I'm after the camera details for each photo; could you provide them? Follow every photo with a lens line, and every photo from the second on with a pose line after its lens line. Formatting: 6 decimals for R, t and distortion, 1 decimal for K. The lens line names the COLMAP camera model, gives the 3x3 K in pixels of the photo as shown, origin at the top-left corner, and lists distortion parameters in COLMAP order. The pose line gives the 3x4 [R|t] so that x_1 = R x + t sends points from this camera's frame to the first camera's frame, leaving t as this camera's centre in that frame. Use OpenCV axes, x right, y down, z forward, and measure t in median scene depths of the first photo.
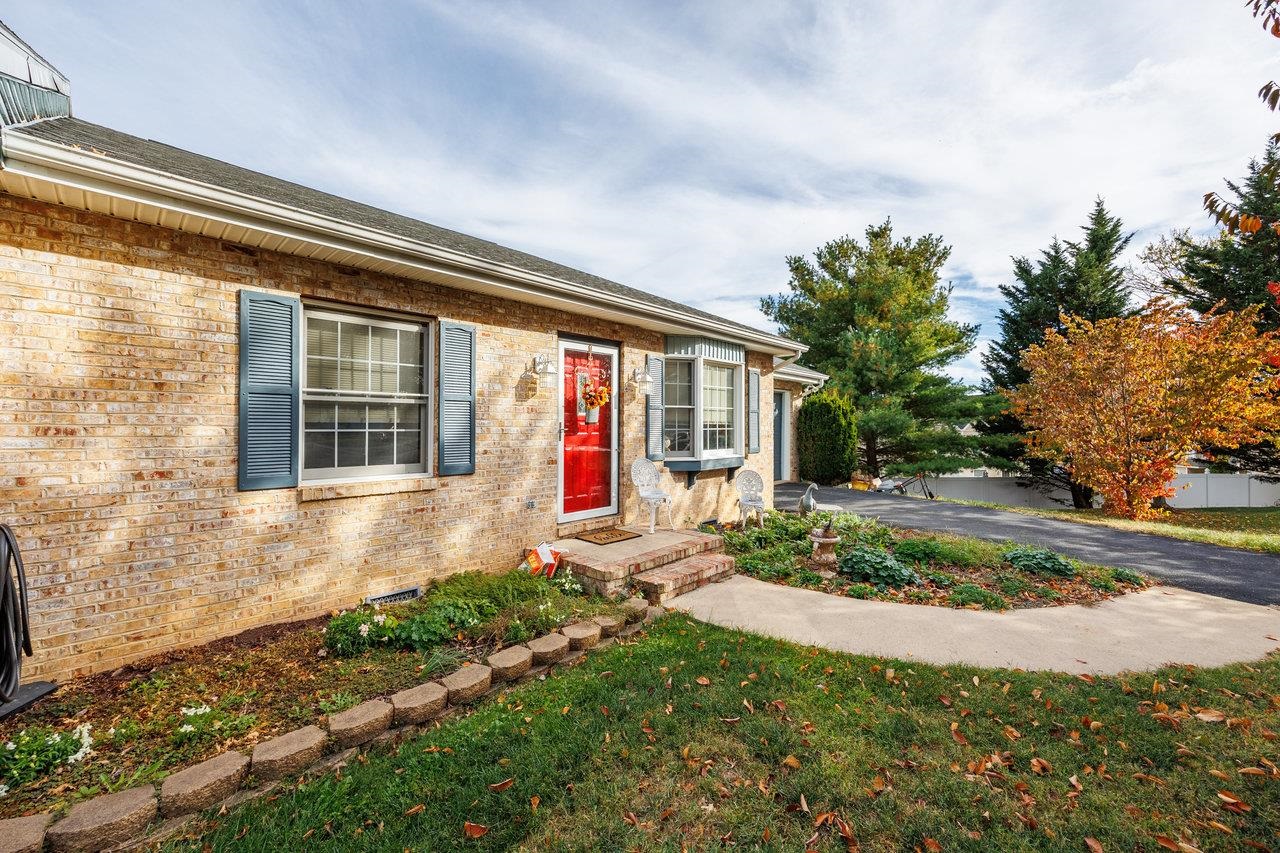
lens RADIAL K [[513.1, 0, 646.8], [0, 513.1, 428.9], [0, 0, 1]] dist [-0.001436, 0.000086]
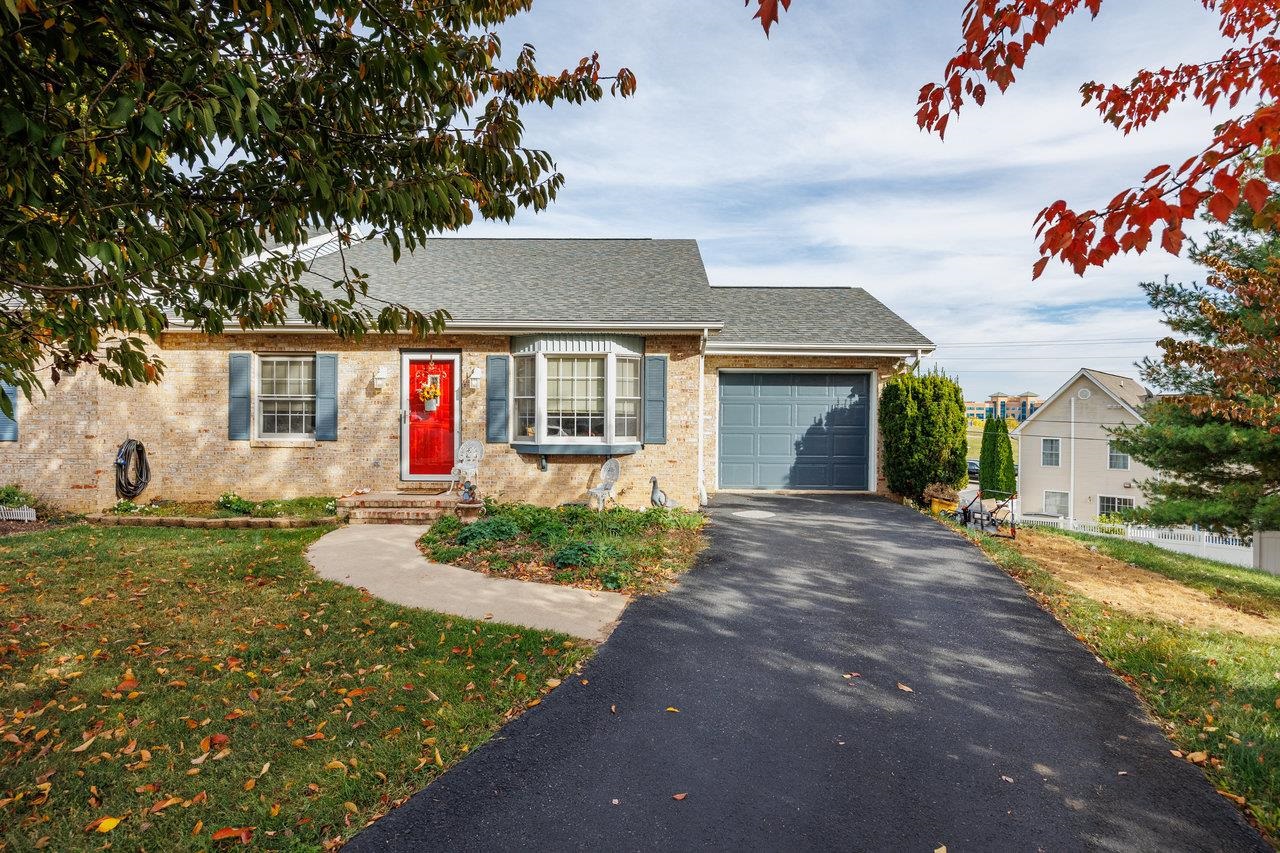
lens RADIAL K [[687.4, 0, 641.7], [0, 687.4, 428.9], [0, 0, 1]] dist [-0.004600, -0.000673]
pose [[0.653719, 0.013062, -0.756625, 2.084169], [-0.012052, 0.999904, 0.006849, 0.020828], [0.756642, 0.004642, 0.653813, 0.283746]]
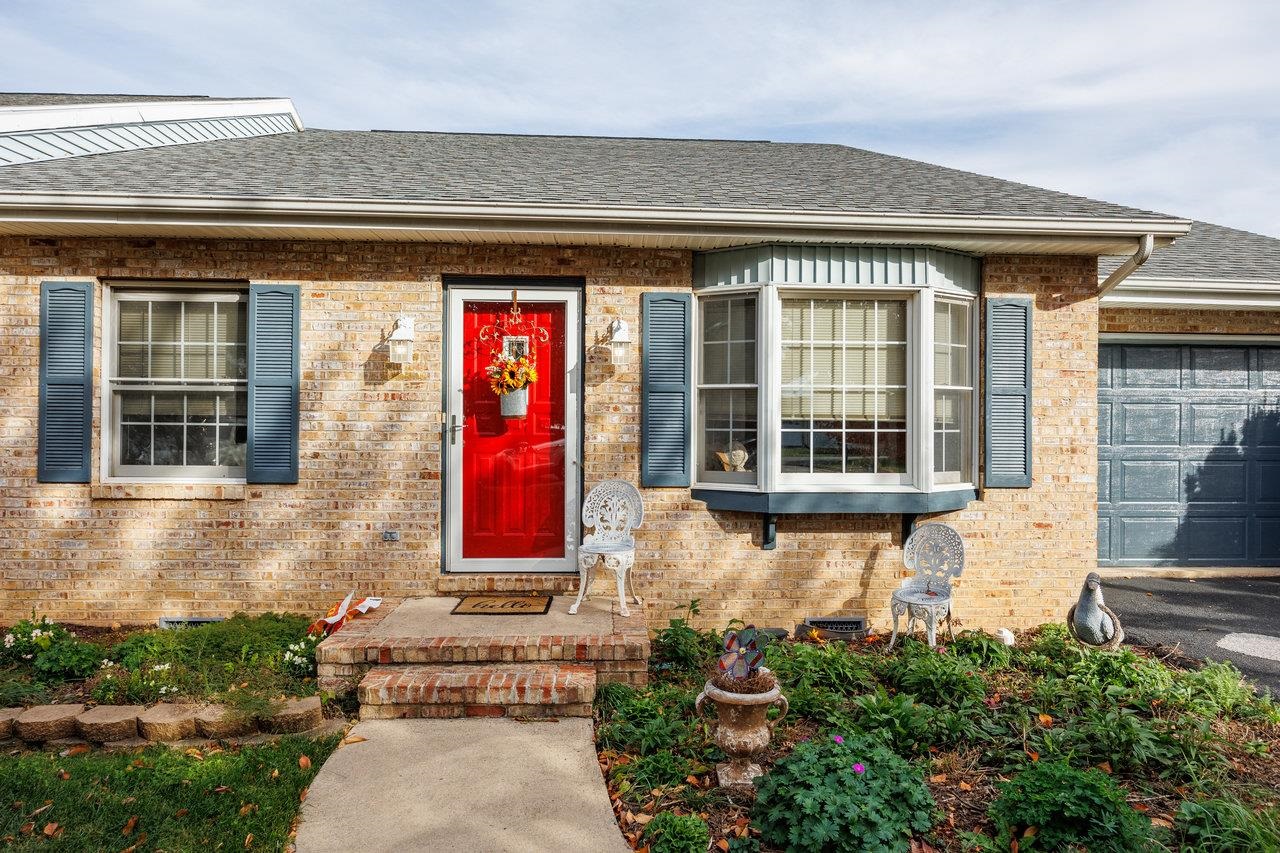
lens RADIAL K [[801.6, 0, 640.8], [0, 801.6, 426.4], [0, 0, 1]] dist [-0.006699, -0.005007]
pose [[0.707236, 0.004863, -0.706961, 0.852120], [-0.012259, 0.999910, -0.005386, 0.004256], [0.706872, 0.012476, 0.707232, 0.543928]]
